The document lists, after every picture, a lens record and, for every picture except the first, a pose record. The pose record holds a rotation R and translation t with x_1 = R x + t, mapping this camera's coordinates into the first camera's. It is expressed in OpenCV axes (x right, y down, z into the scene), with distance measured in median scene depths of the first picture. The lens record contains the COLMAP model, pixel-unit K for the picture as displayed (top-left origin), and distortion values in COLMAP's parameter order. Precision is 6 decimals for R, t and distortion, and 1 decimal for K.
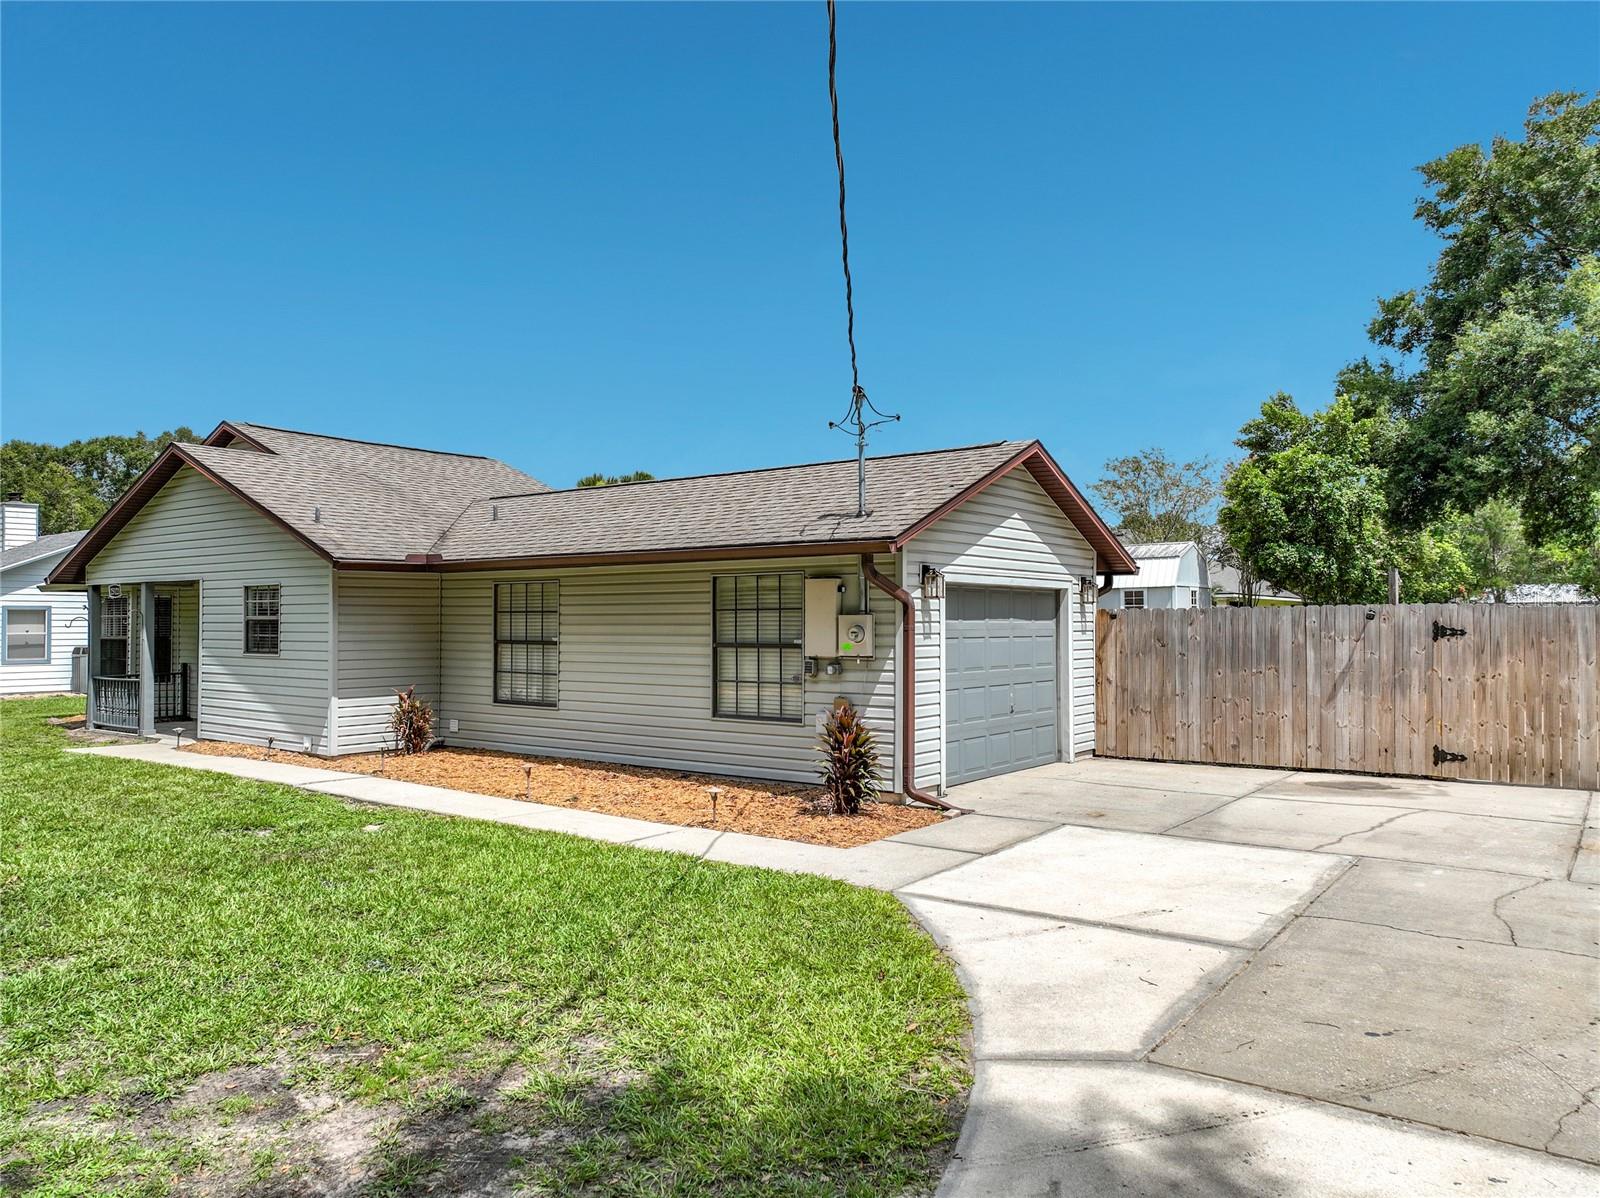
lens RADIAL K [[1128.0, 0, 800.0], [0, 1128.0, 599.0], [0, 0, 1]] dist [-0.001642, -0.002755]
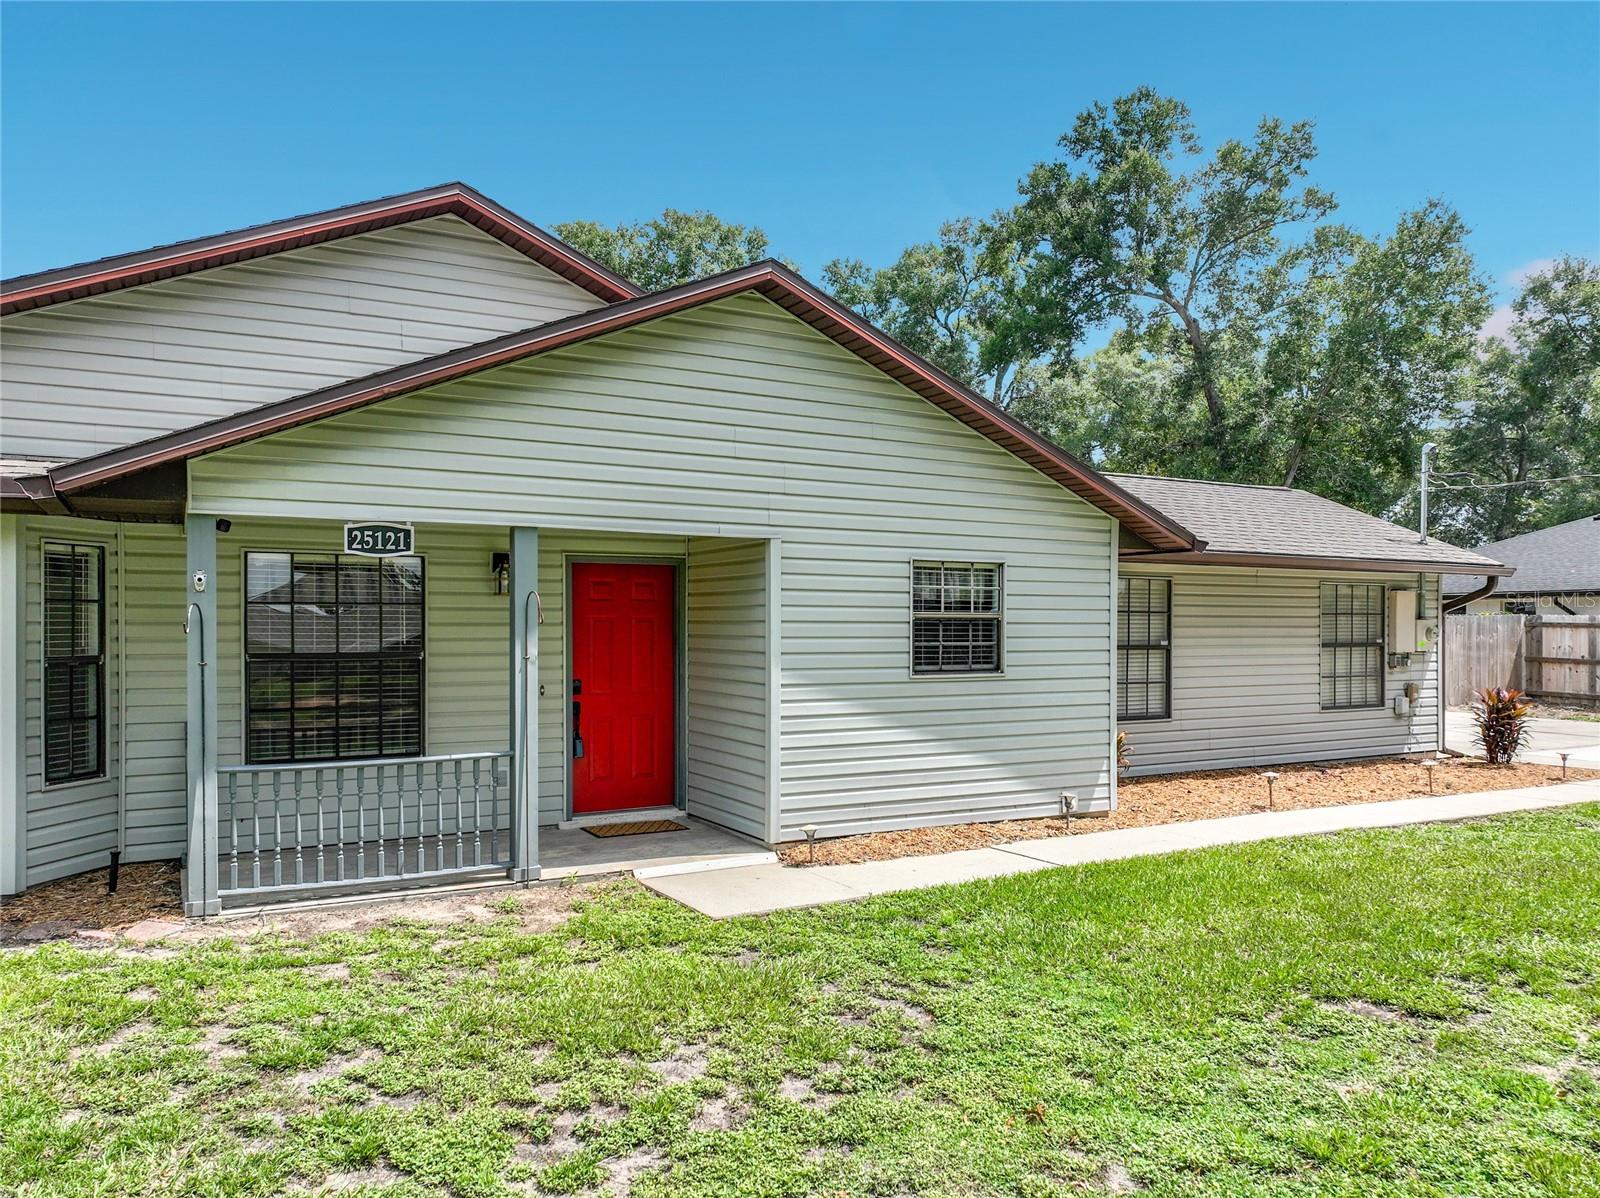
lens RADIAL K [[1128.0, 0, 800.0], [0, 1128.0, 599.0], [0, 0, 1]] dist [-0.001642, -0.002755]
pose [[0.418152, 0.020557, 0.908145, -1.092323], [-0.025092, 0.999624, -0.011075, 0.017213], [-0.908031, -0.018156, 0.418510, 0.837540]]
